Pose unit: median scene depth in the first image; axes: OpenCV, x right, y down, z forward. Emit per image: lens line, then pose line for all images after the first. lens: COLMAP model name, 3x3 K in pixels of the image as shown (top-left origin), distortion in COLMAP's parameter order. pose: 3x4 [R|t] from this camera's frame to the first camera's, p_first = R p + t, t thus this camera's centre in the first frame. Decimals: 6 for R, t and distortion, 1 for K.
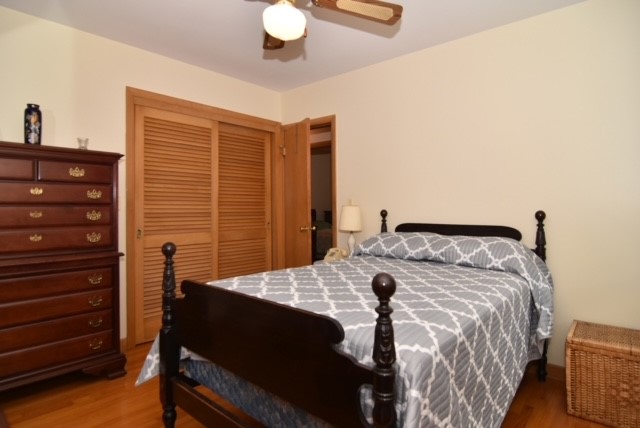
lens RADIAL K [[368.9, 0, 320.0], [0, 368.9, 214.0], [0, 0, 1]] dist [0.005860, -0.019182]
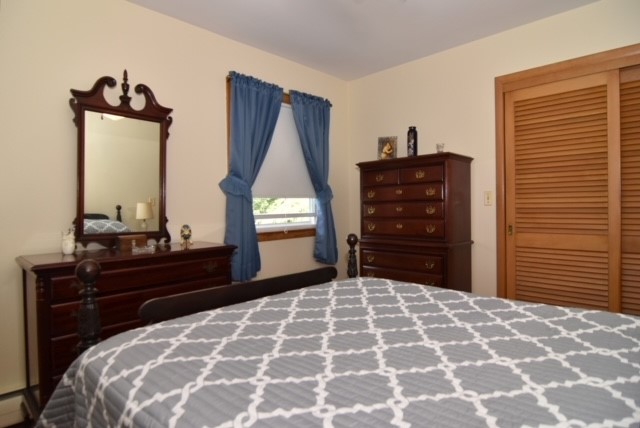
lens RADIAL K [[368.9, 0, 320.0], [0, 368.9, 214.0], [0, 0, 1]] dist [0.005860, -0.019182]
pose [[-0.030842, 0.015954, -0.999397, 0.448044], [-0.004867, 0.999858, 0.016111, -0.000282], [0.999512, 0.005361, -0.030760, 0.548211]]
